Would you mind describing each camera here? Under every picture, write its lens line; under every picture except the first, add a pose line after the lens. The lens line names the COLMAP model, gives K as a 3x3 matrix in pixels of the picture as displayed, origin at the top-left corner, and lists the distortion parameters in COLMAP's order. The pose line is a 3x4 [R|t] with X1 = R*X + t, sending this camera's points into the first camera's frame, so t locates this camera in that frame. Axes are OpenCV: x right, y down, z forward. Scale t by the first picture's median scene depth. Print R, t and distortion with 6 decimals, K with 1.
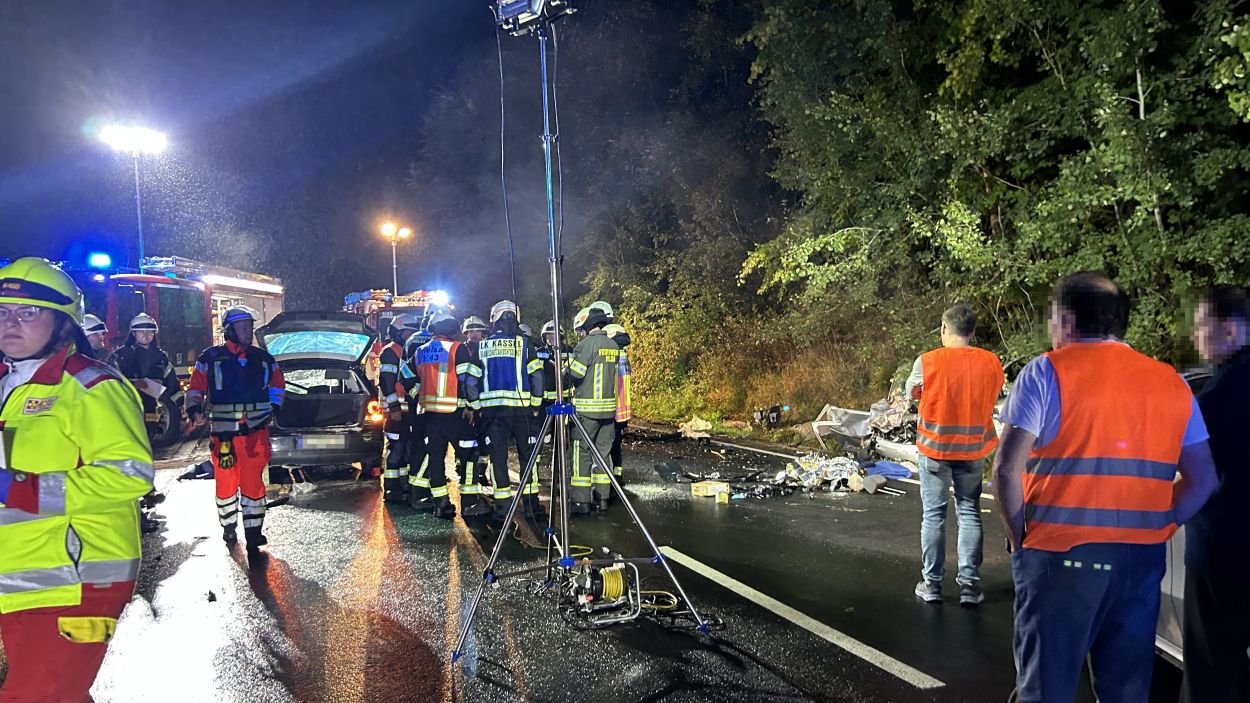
lens RADIAL K [[948.7, 0, 618.0], [0, 948.7, 359.8], [0, 0, 1]] dist [0.061794, -0.078998]
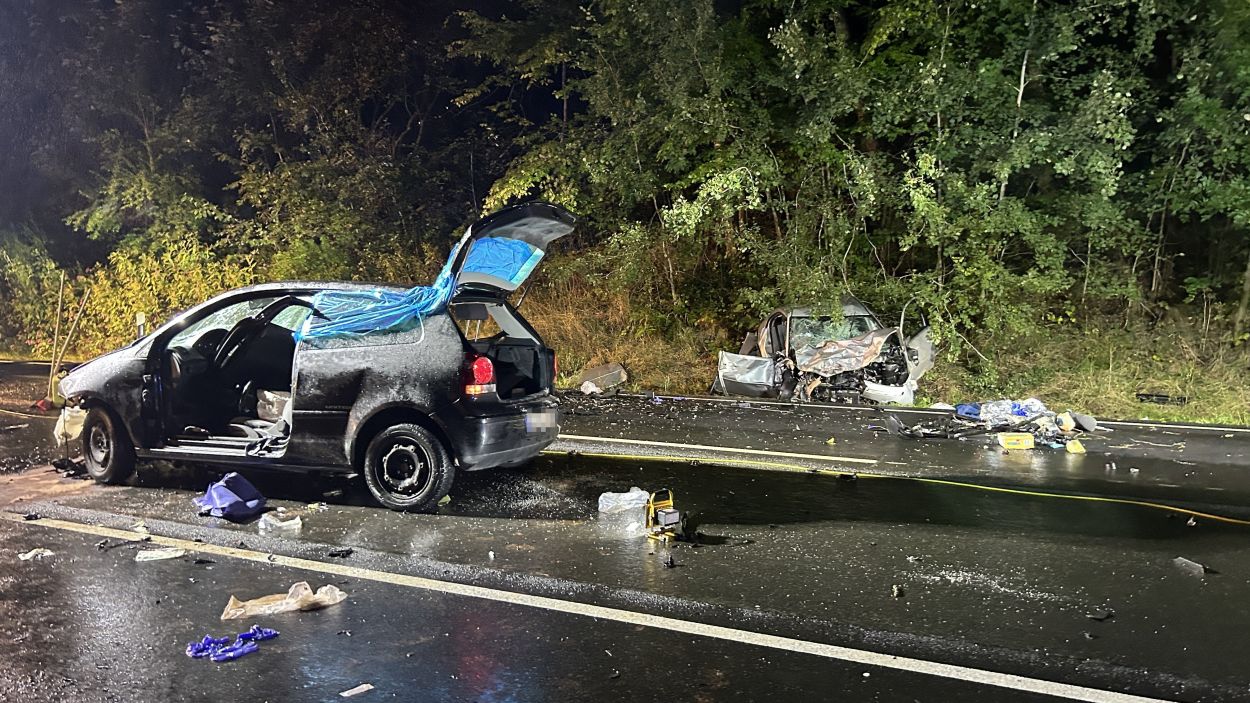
lens RADIAL K [[948.7, 0, 635.5], [0, 948.7, 350.9], [0, 0, 1]] dist [0.061794, -0.078998]
pose [[0.708496, -0.017620, 0.705495, -0.468266], [-0.010311, 0.999323, 0.035312, 0.012867], [-0.705640, -0.032293, 0.707835, 0.355906]]
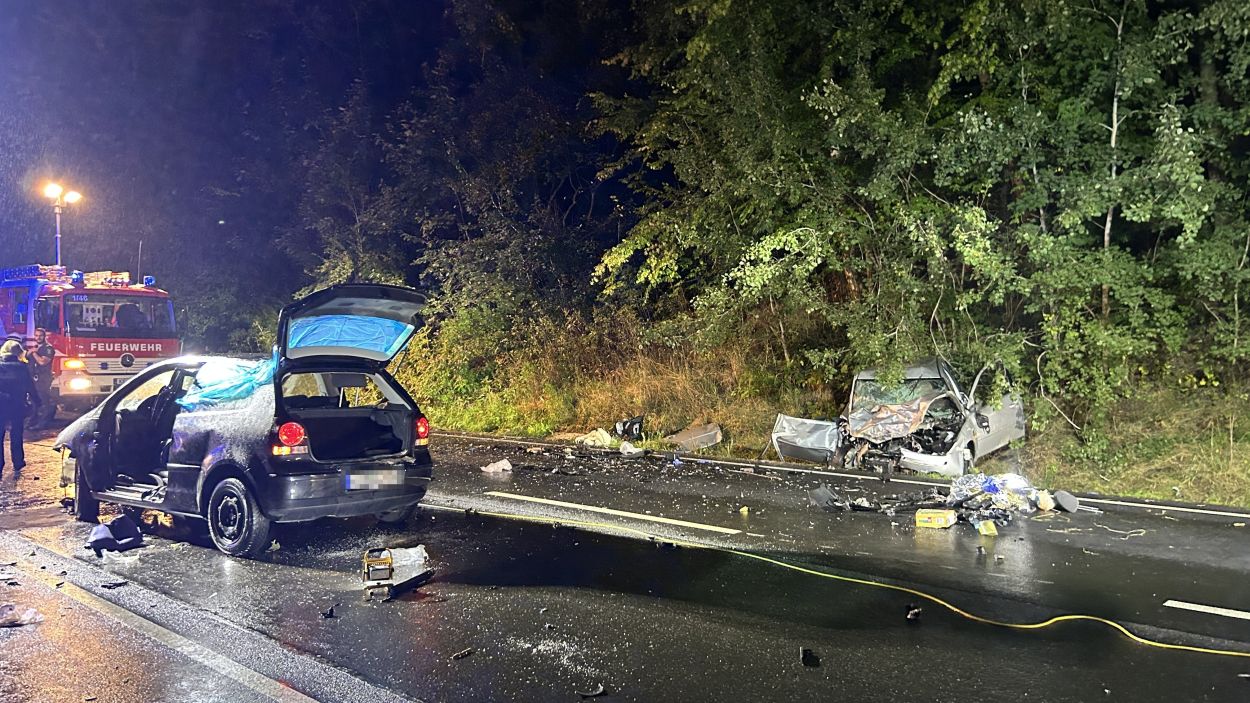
lens RADIAL K [[948.7, 0, 631.1], [0, 948.7, 358.7], [0, 0, 1]] dist [0.061794, -0.078998]
pose [[0.889486, 0.014400, 0.456735, -0.310037], [-0.010125, 0.999879, -0.011806, 0.004473], [-0.456849, 0.005877, 0.889525, 0.215384]]
